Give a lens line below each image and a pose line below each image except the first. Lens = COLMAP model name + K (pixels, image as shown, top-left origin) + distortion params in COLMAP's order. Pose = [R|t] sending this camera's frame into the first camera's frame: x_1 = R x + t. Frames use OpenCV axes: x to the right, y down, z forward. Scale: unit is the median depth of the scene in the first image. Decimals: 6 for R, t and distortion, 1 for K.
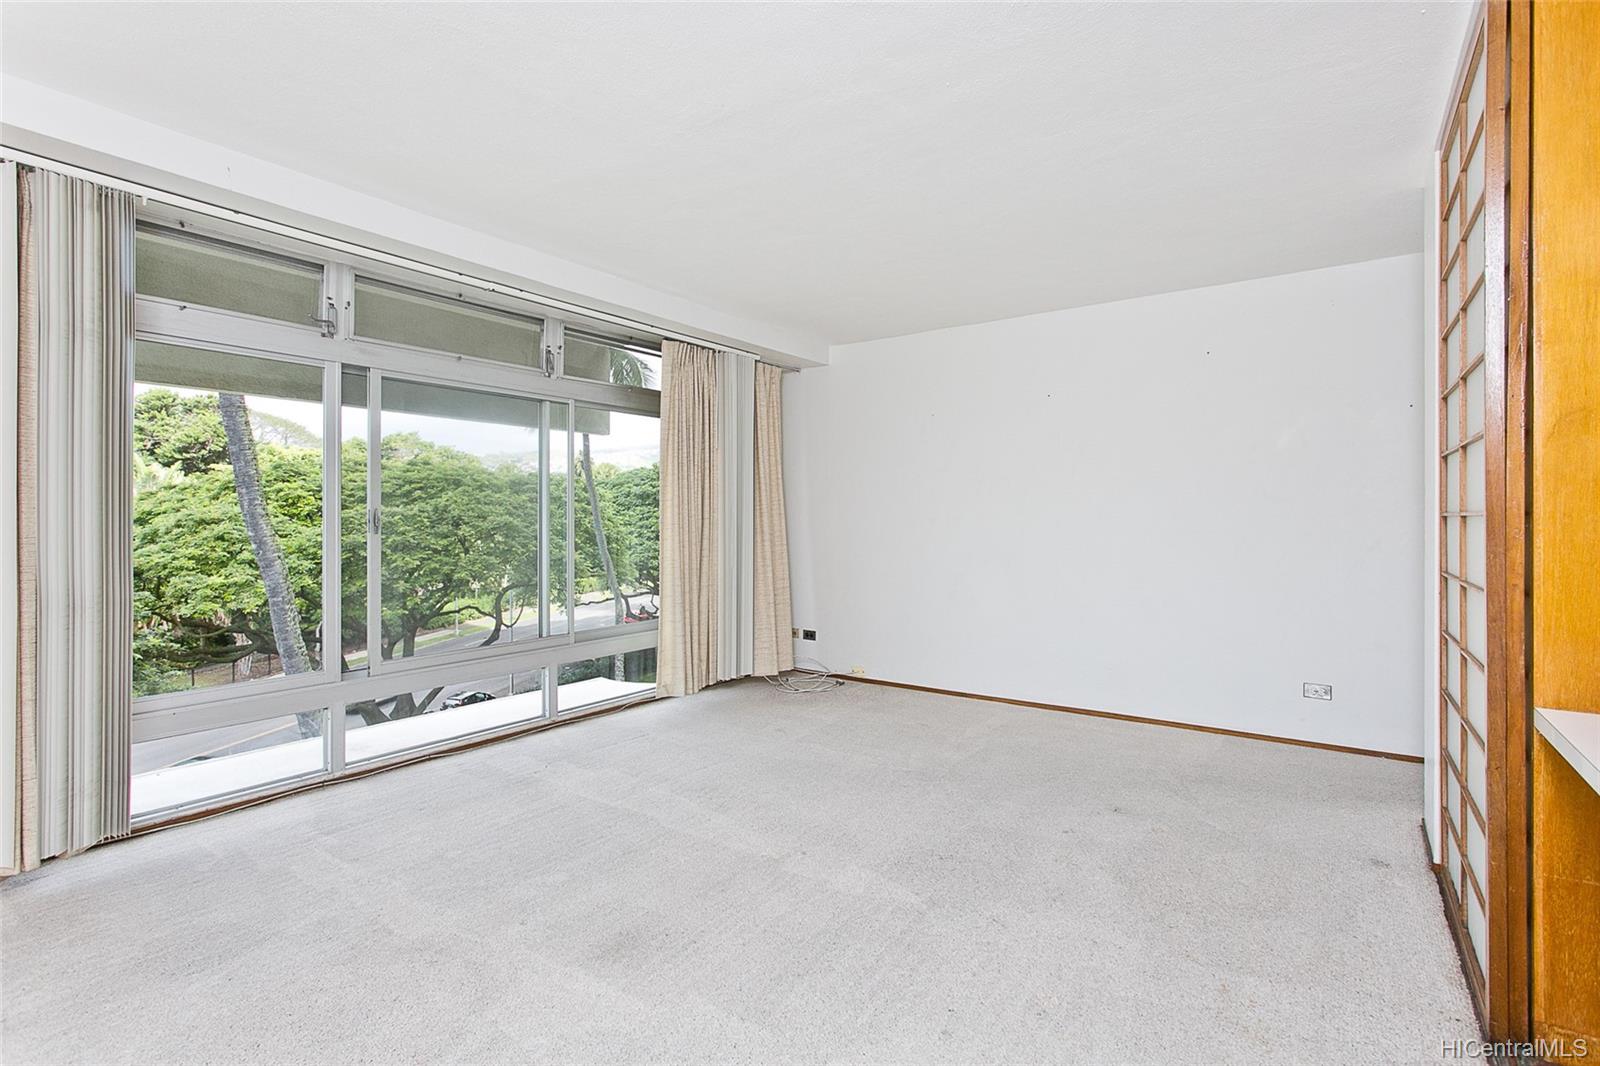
lens RADIAL K [[753.8, 0, 795.6], [0, 753.8, 520.6], [0, 0, 1]] dist [0.004227, -0.000618]
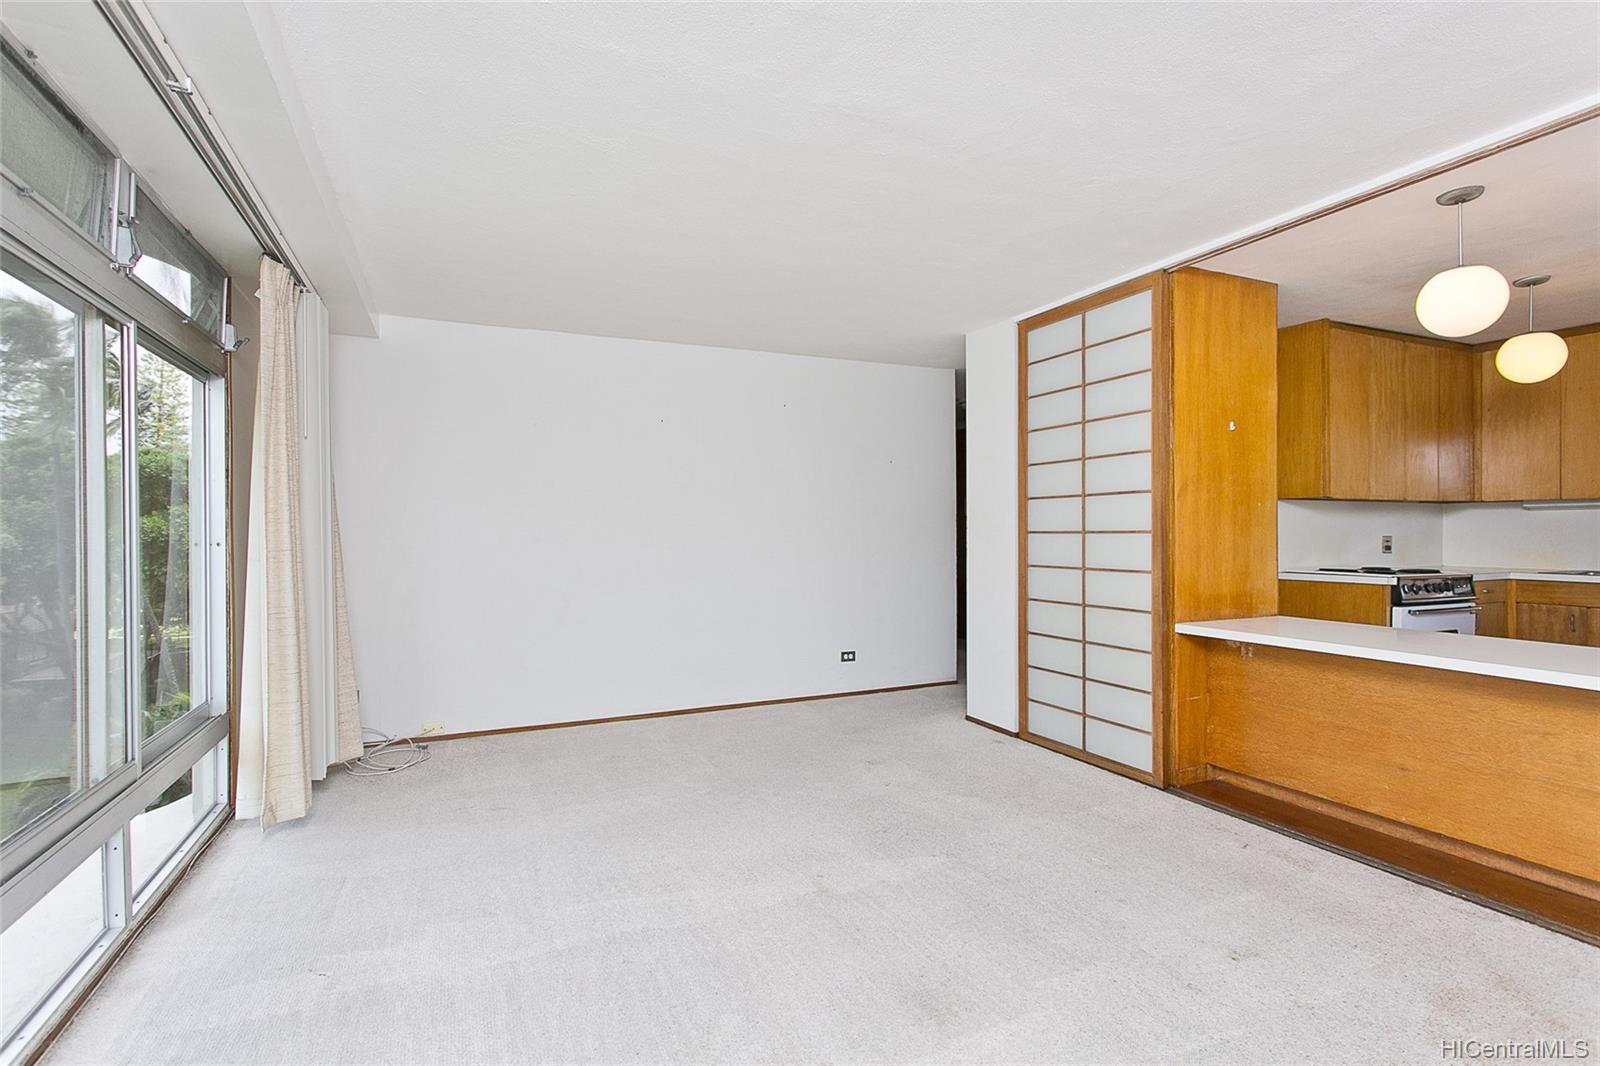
lens RADIAL K [[755.7, 0, 800.0], [0, 755.7, 533.0], [0, 0, 1]] dist [0.000873, -0.000063]
pose [[0.497799, -0.001525, 0.867291, -0.886473], [0.007946, 0.999965, -0.002803, -0.005963], [-0.867256, 0.008287, 0.497793, 0.543775]]
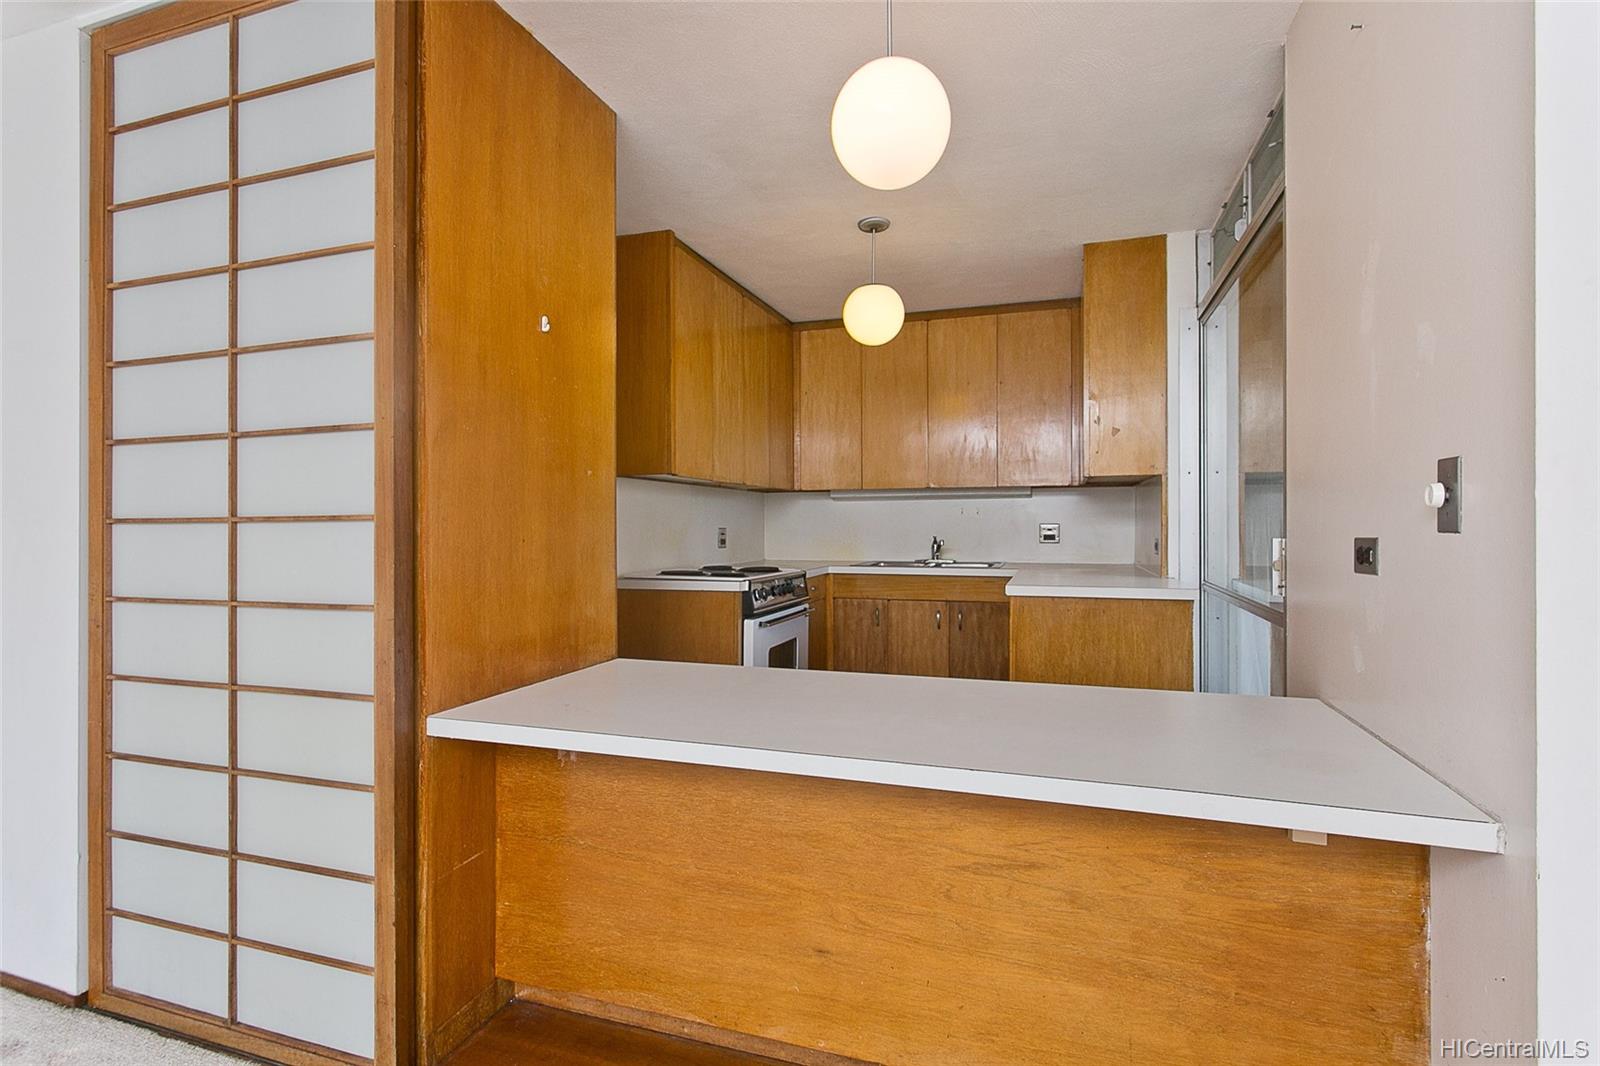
lens RADIAL K [[753.8, 0, 795.6], [0, 753.8, 520.6], [0, 0, 1]] dist [0.004227, -0.000618]
pose [[-0.284727, 0.006372, 0.958587, -0.060197], [0.009322, 0.999949, -0.003878, 0.000907], [-0.958563, 0.007832, -0.284772, 0.520379]]
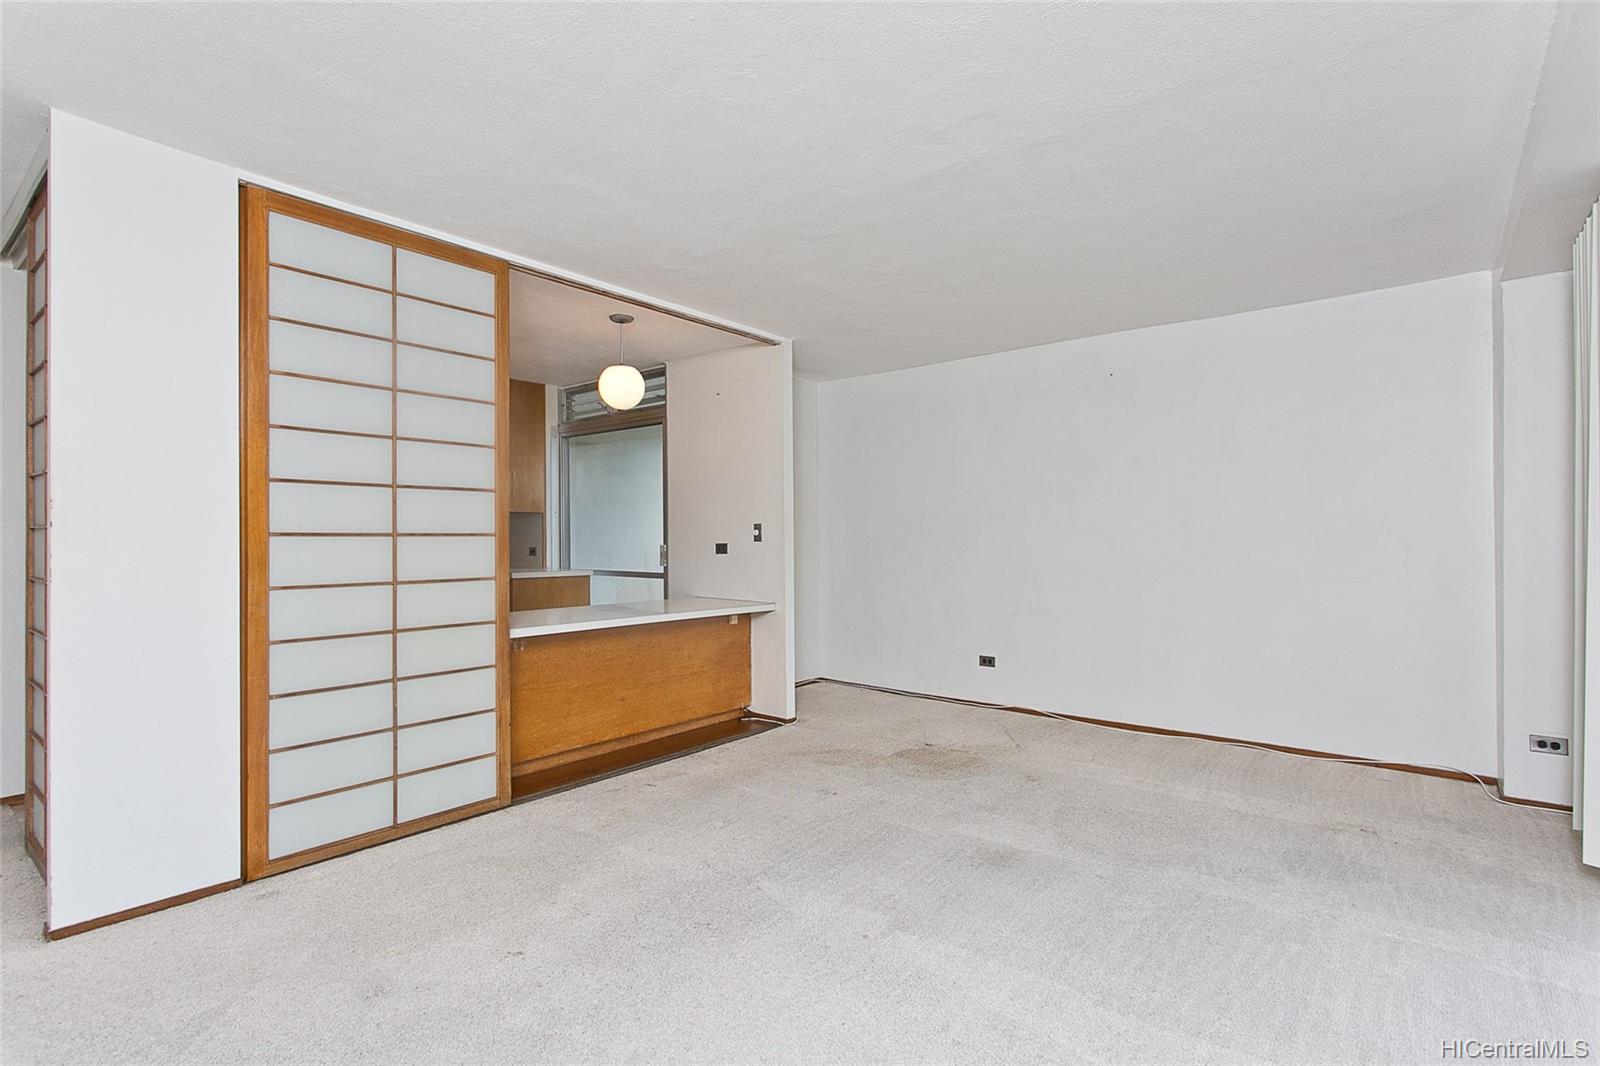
lens RADIAL K [[753.8, 0, 795.6], [0, 753.8, 520.6], [0, 0, 1]] dist [0.004227, -0.000618]
pose [[-0.996991, 0.001290, 0.077510, 0.023021], [-0.000154, 0.999826, -0.018627, -0.007364], [-0.077521, -0.018583, -0.996818, 1.910356]]
